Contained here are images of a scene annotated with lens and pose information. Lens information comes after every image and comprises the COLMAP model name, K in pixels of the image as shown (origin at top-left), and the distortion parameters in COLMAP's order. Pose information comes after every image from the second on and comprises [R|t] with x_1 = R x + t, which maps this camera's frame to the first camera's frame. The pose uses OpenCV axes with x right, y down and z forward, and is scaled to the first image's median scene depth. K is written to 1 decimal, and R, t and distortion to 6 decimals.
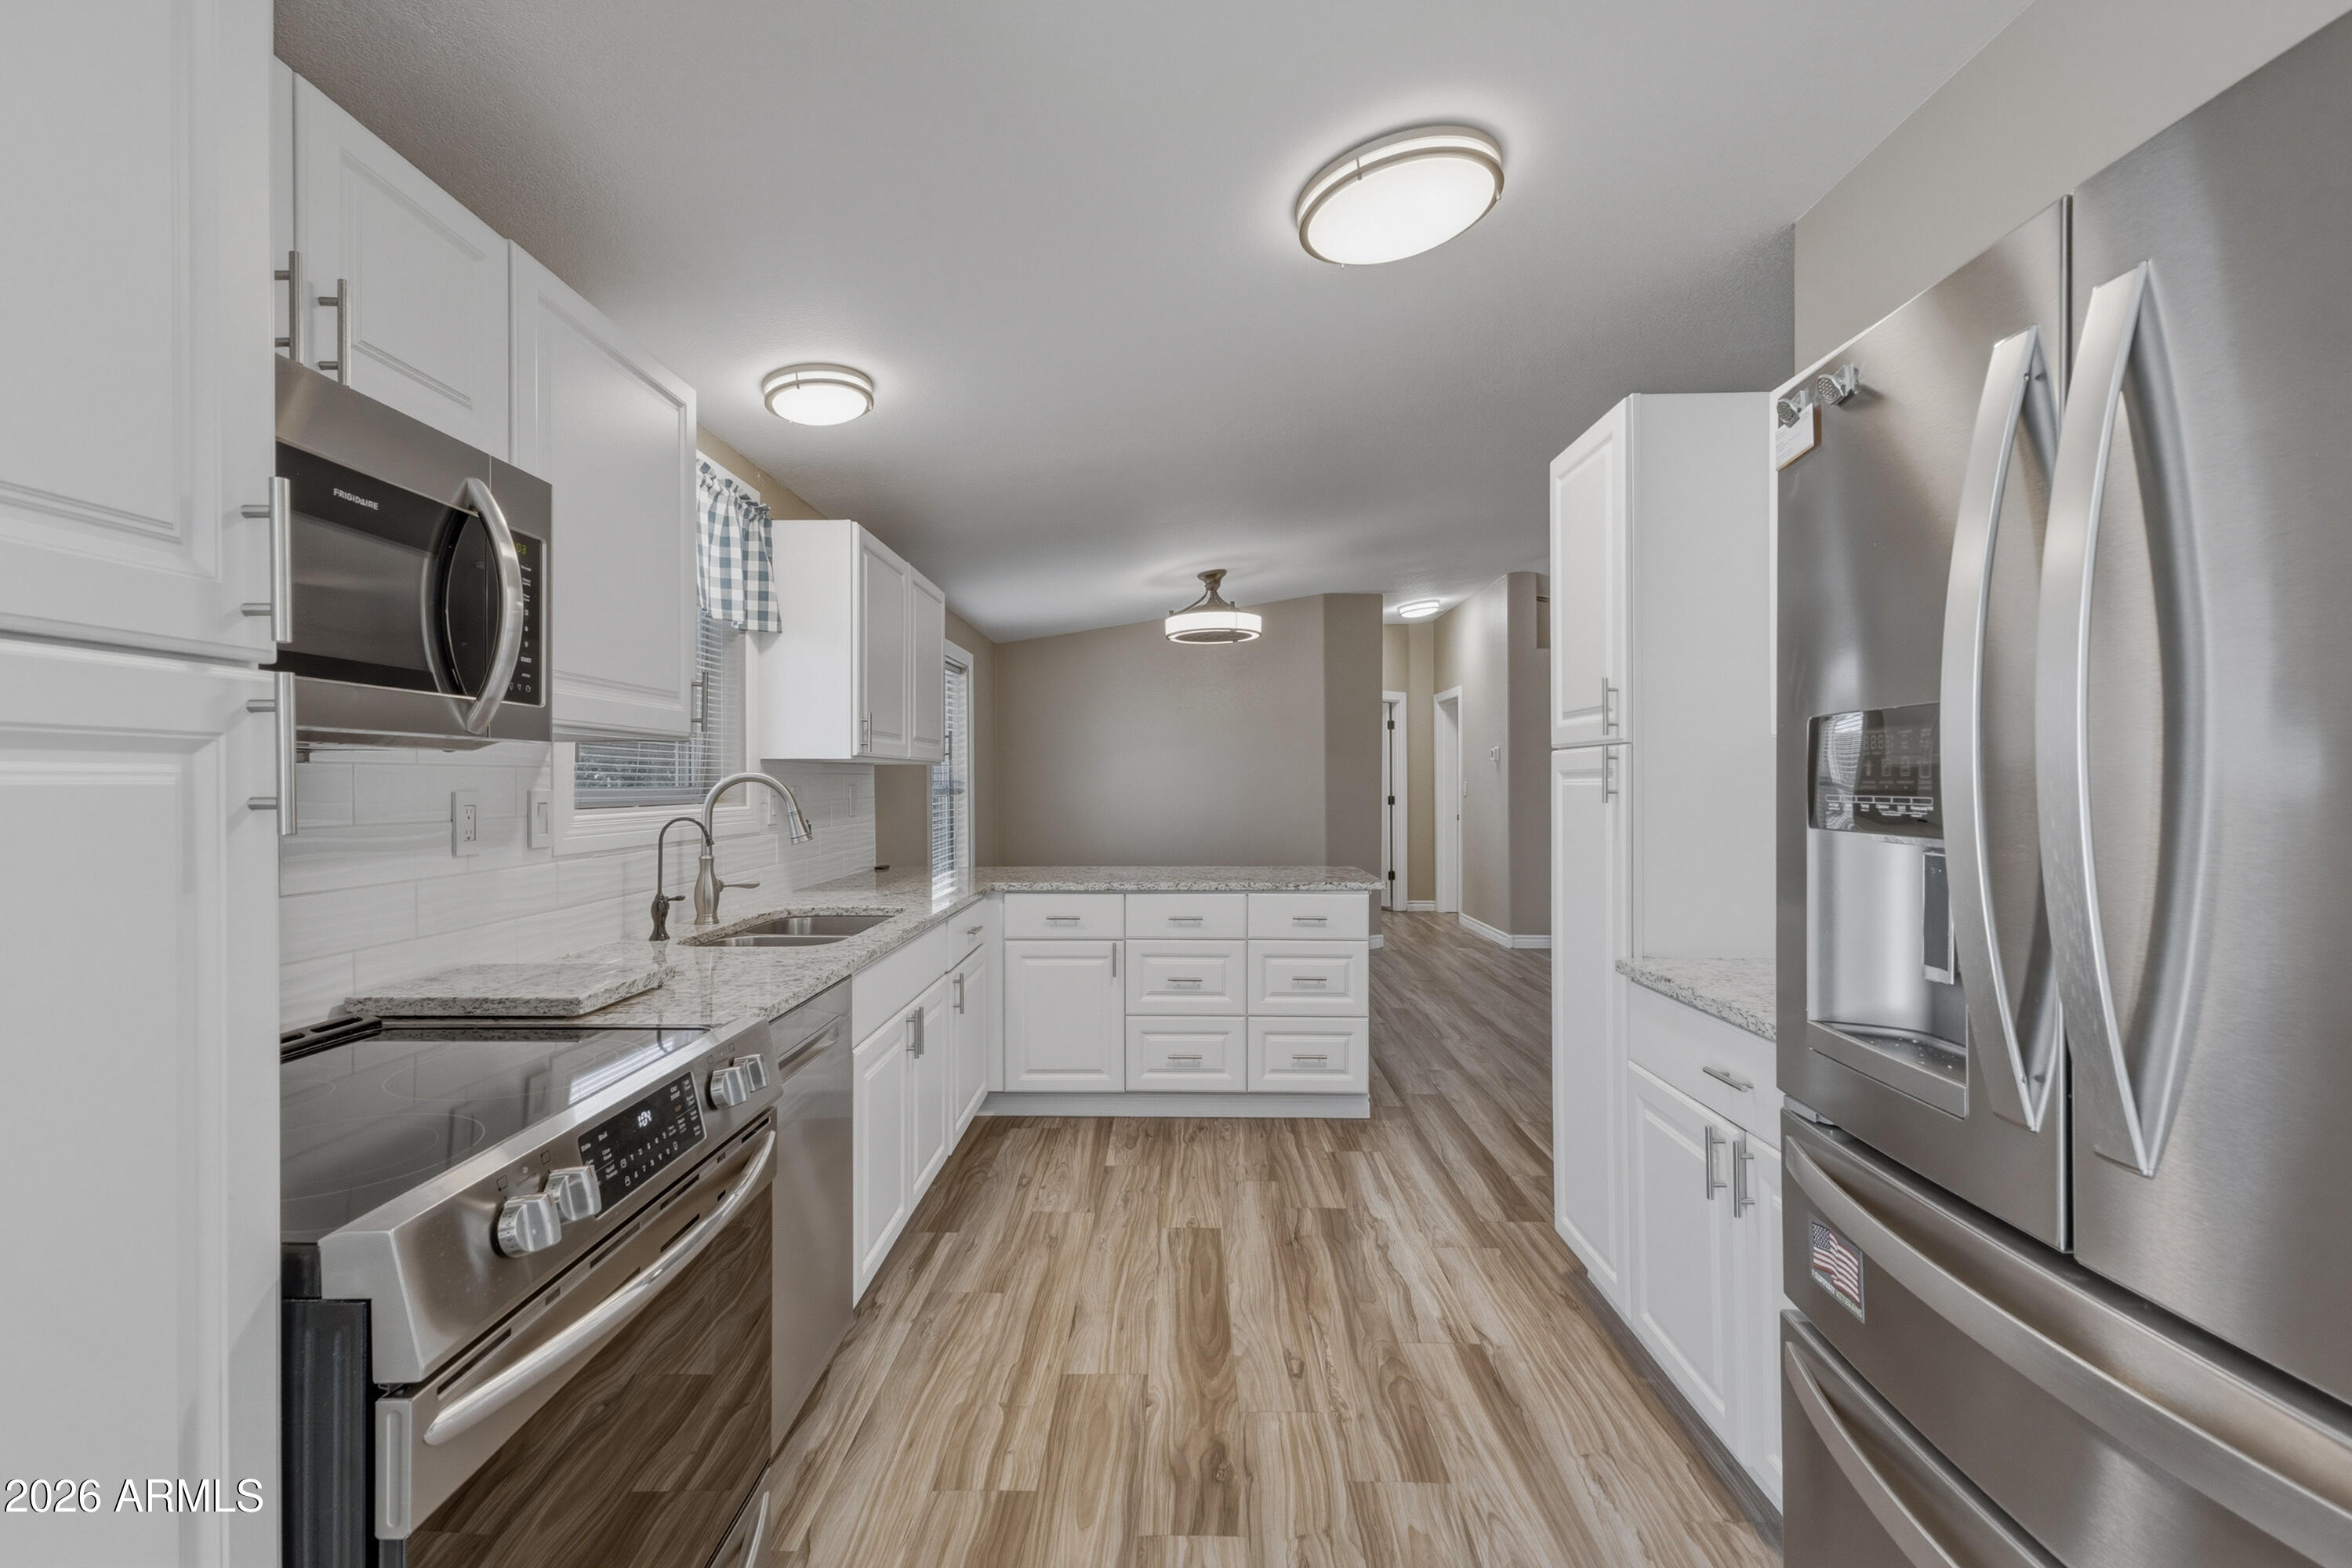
lens RADIAL K [[1033.1, 0, 1179.9], [0, 1033.1, 774.2], [0, 0, 1]] dist [0.009016, 0.000225]
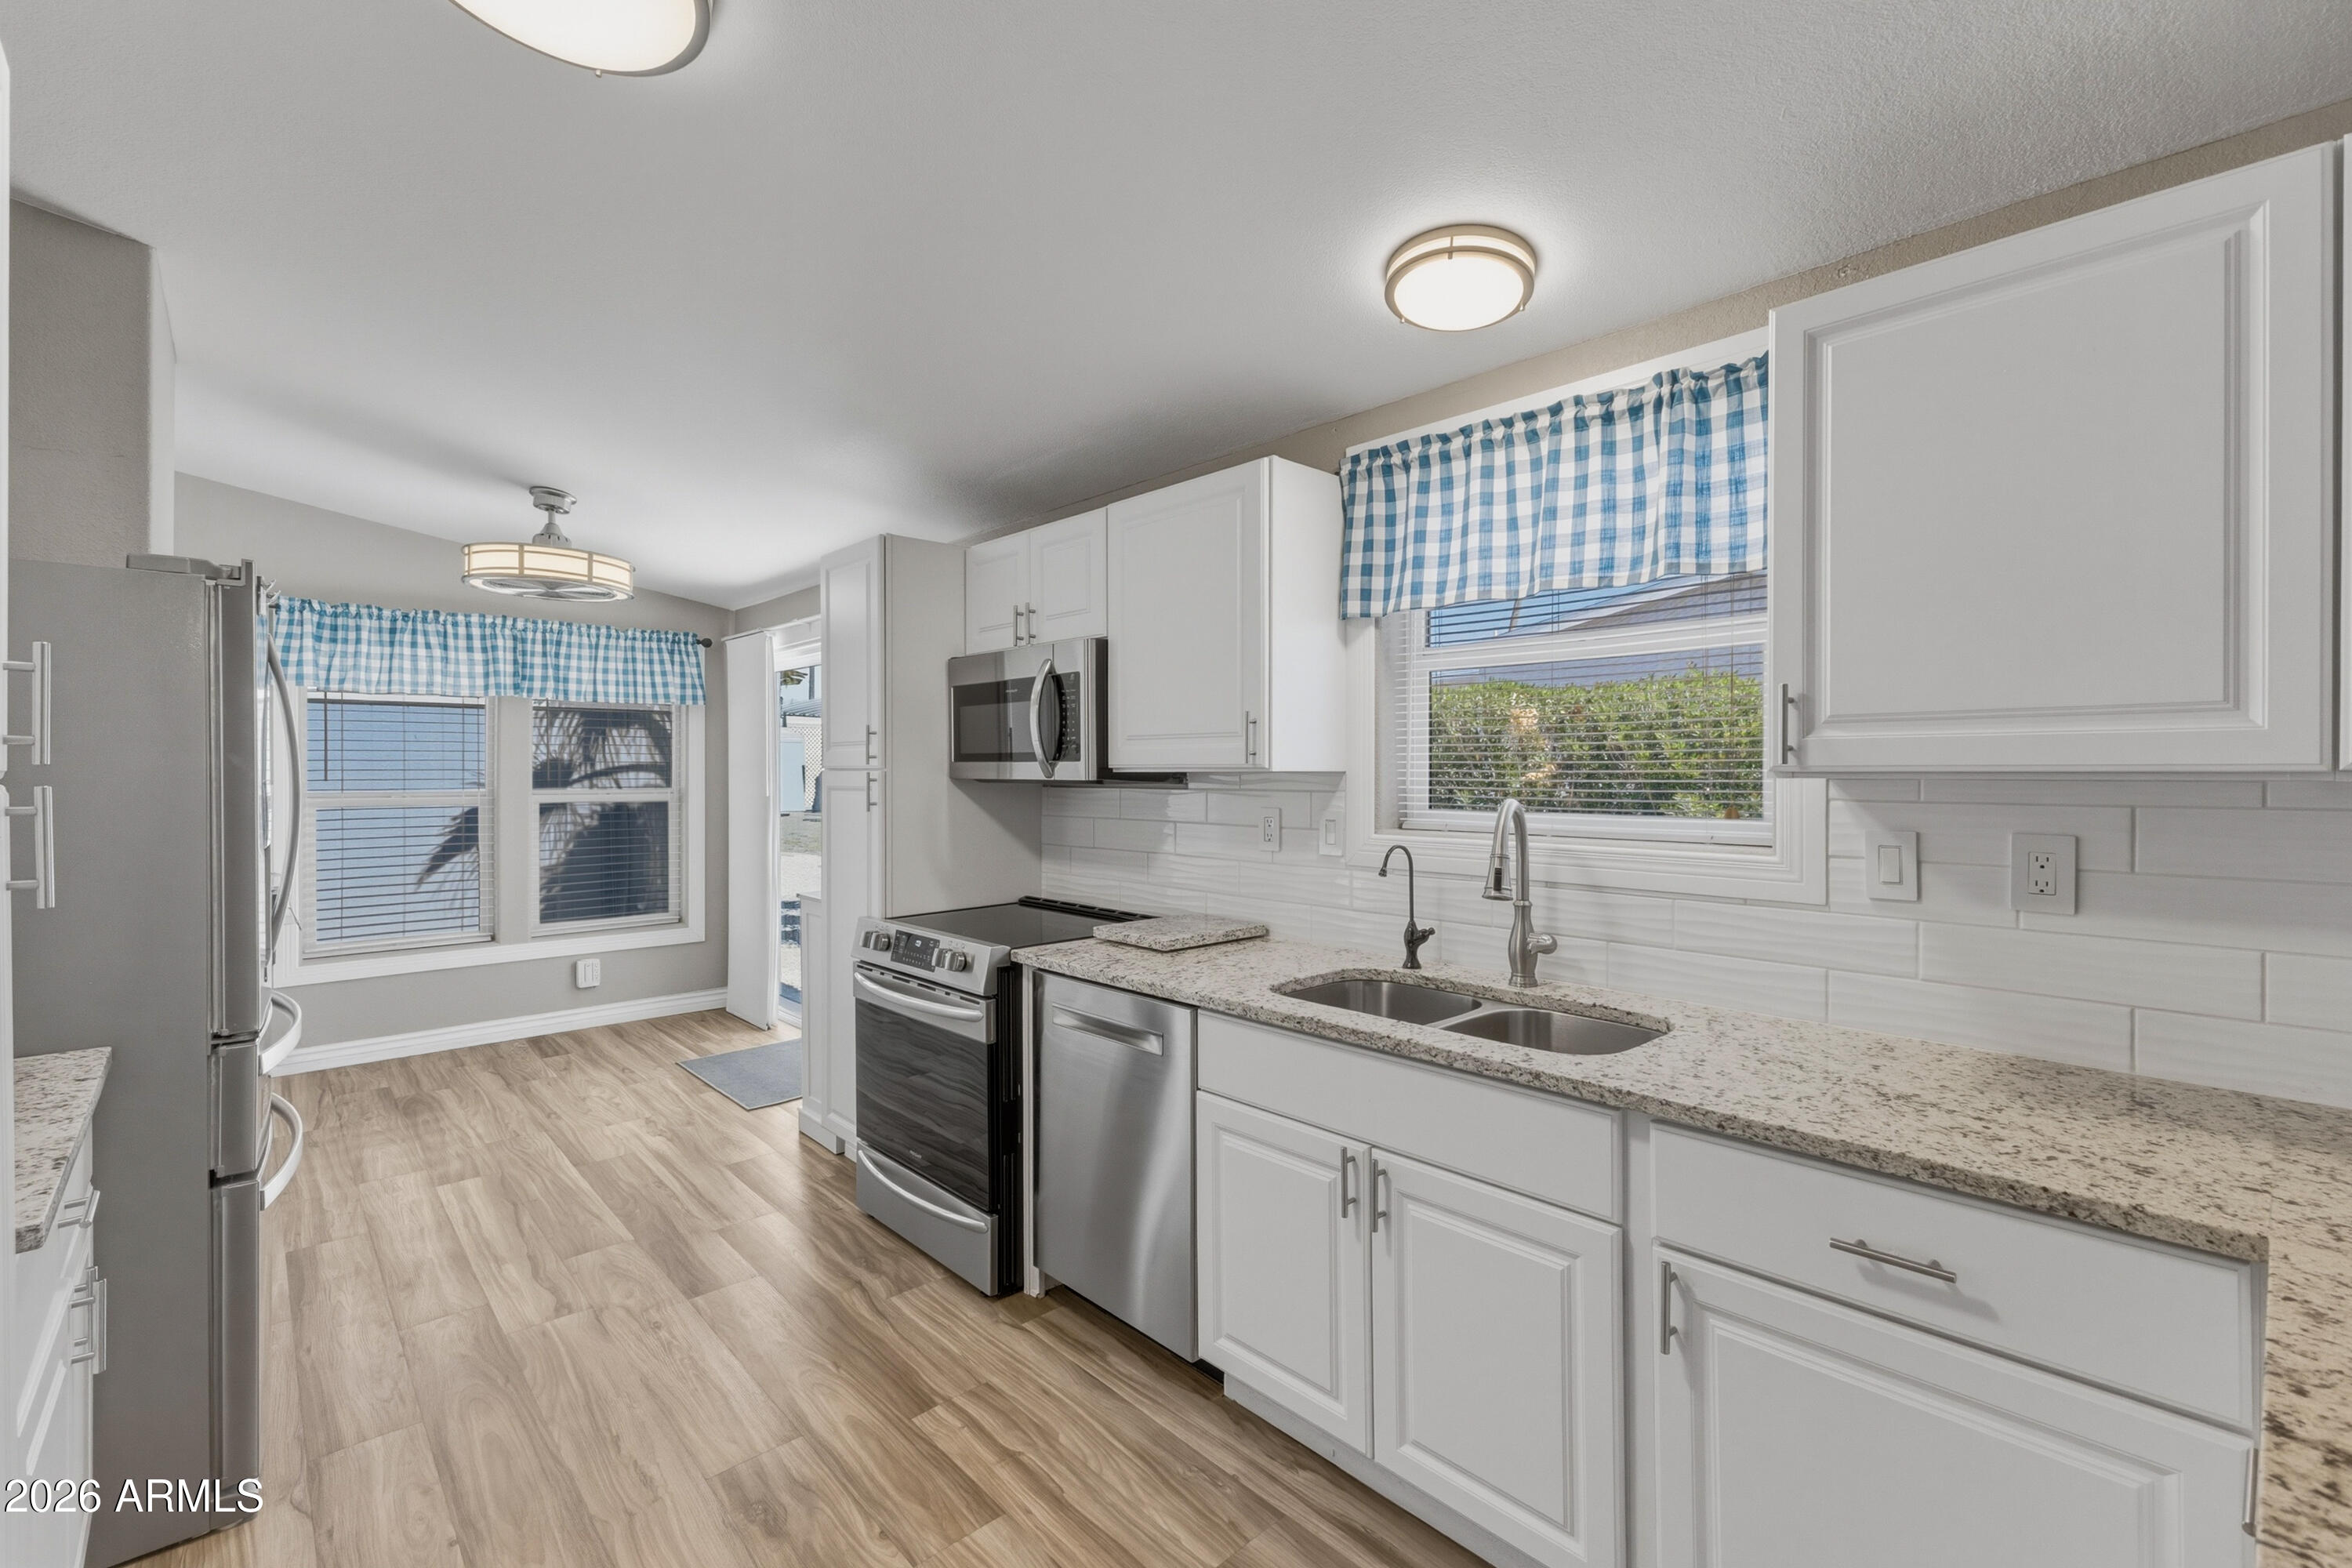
lens RADIAL K [[1022.7, 0, 1170.9], [0, 1022.7, 769.4], [0, 0, 1]] dist [0.006558, -0.000230]
pose [[-0.735193, 0.003693, -0.677848, 0.245712], [0.007164, 0.999972, -0.002322, -0.021420], [0.677820, -0.006563, -0.735198, 1.181273]]
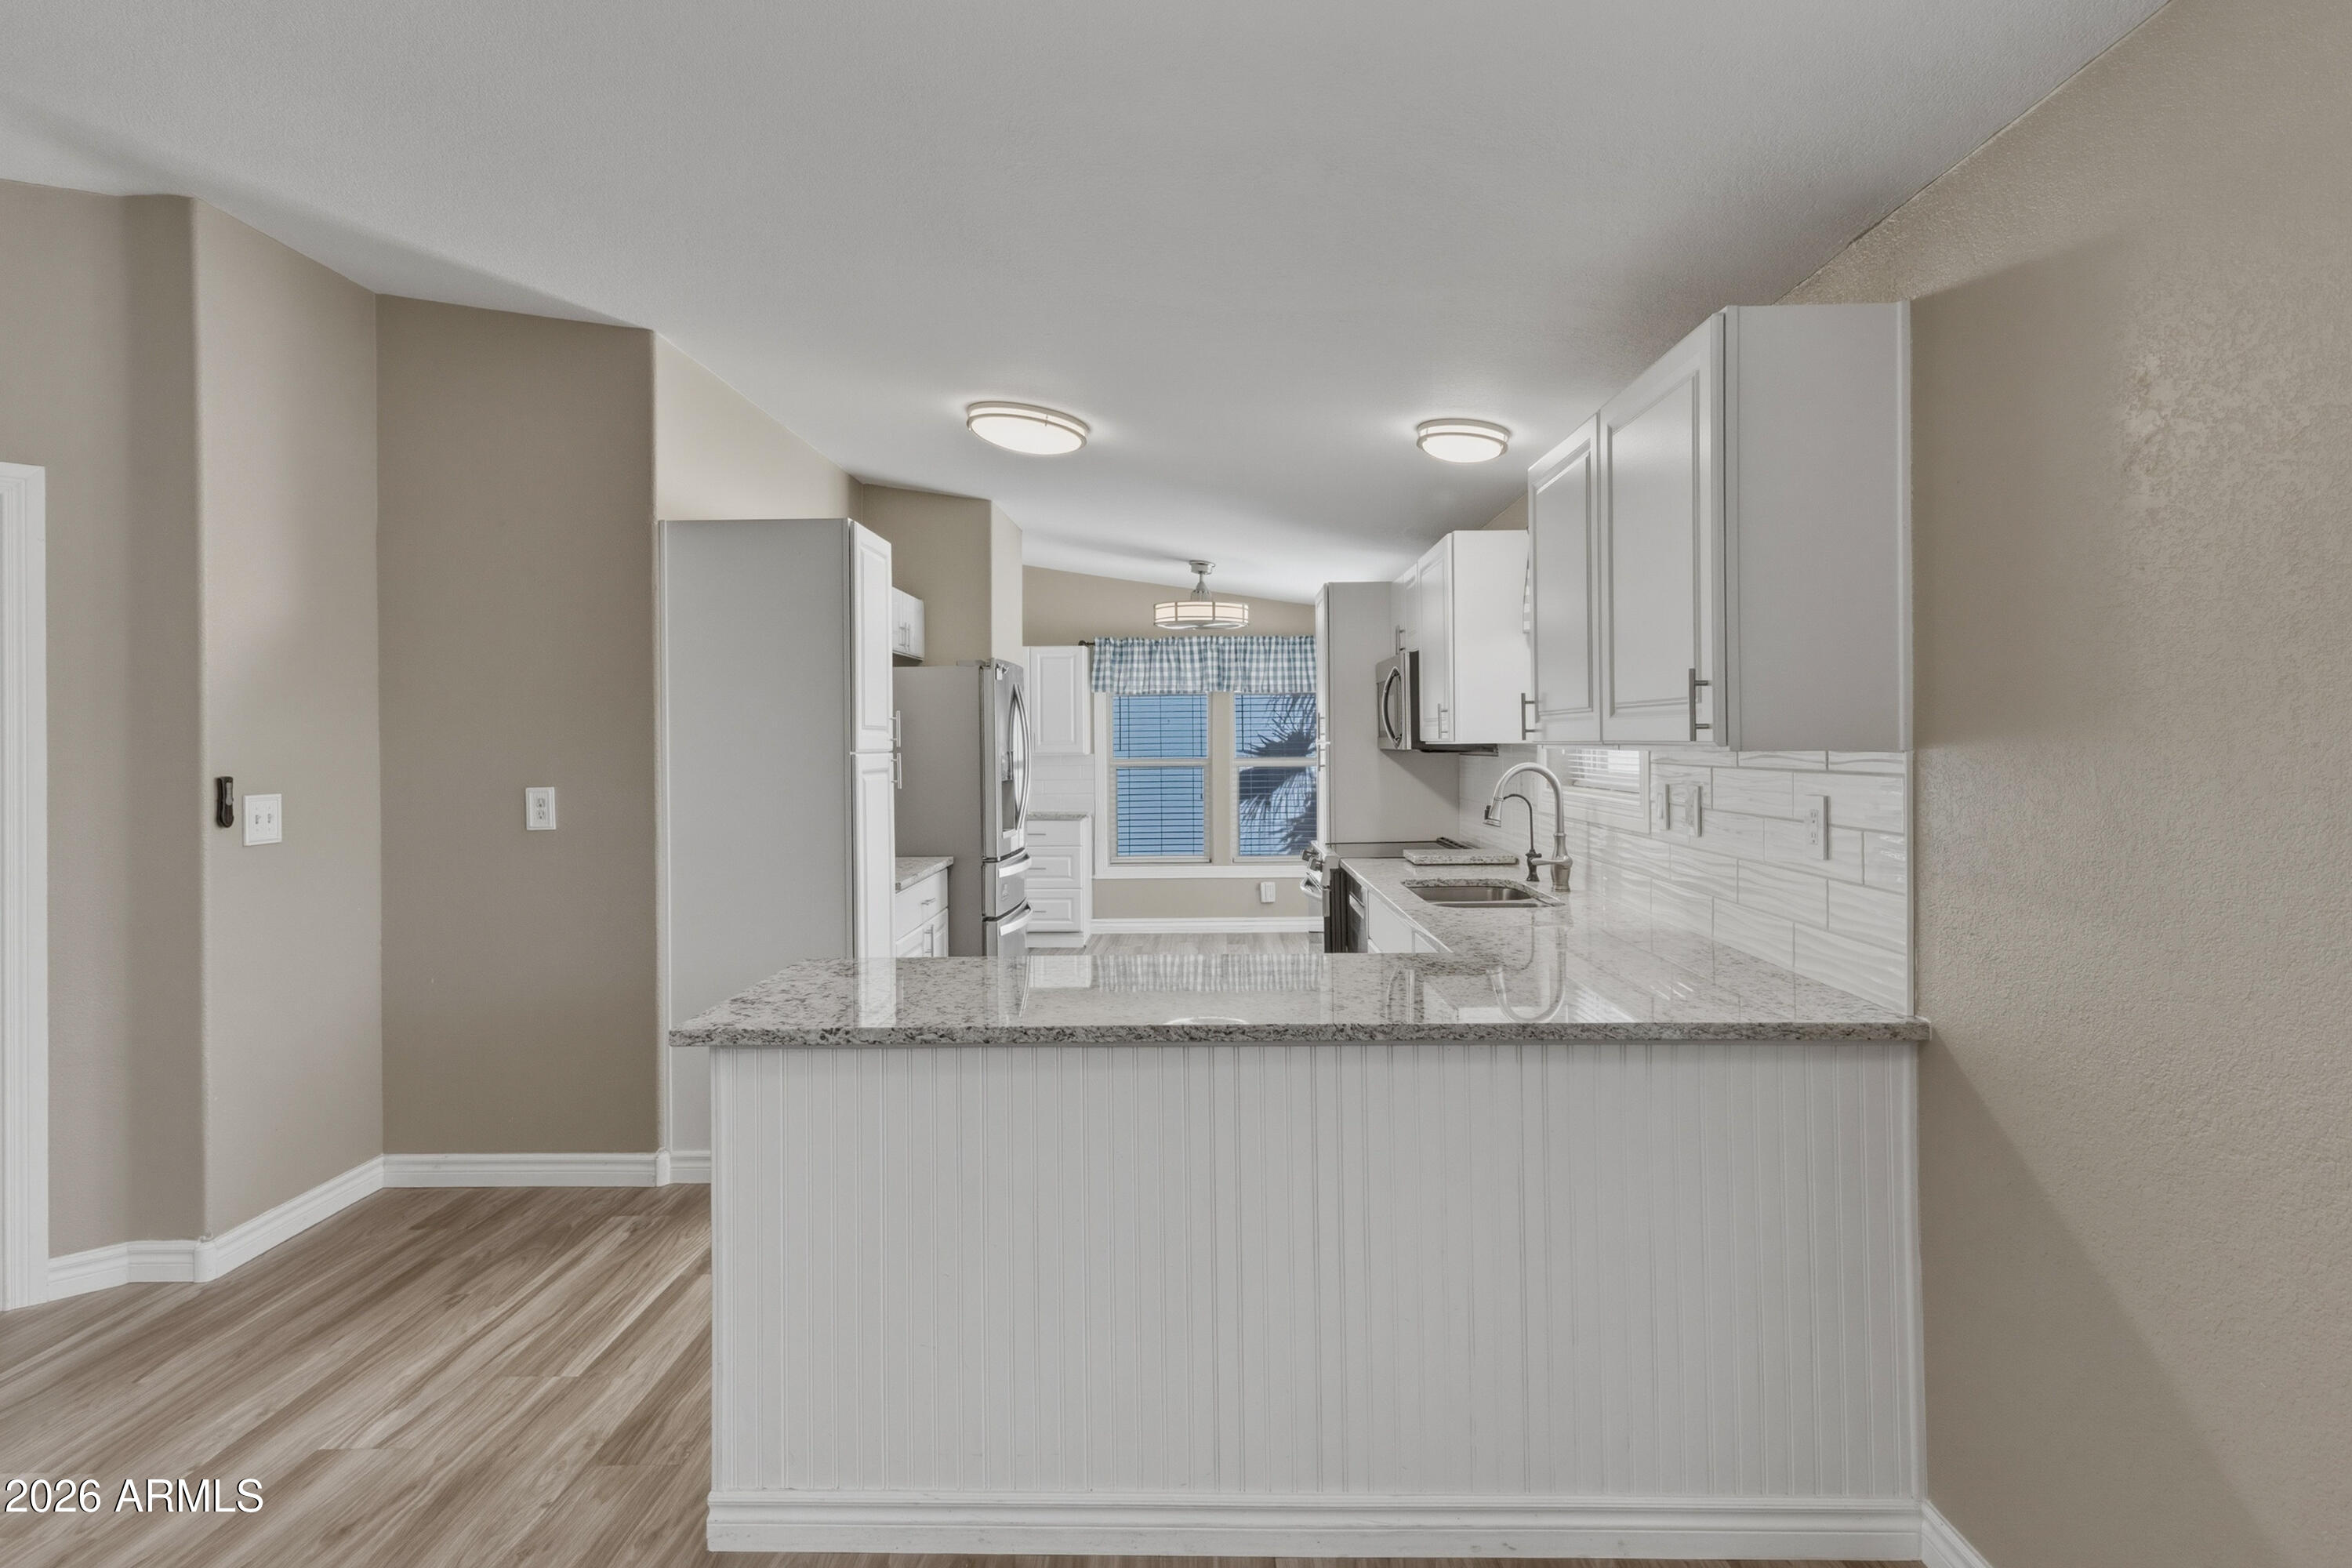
lens RADIAL K [[1230.5, 0, 1168.9], [0, 1230.5, 743.4], [0, 0, 1]] dist [0.020229, -0.000523]
pose [[-0.999500, 0.014749, 0.027951, -0.044126], [0.014628, 0.999883, -0.004545, -0.019926], [-0.028015, -0.004133, -0.999599, 2.032831]]
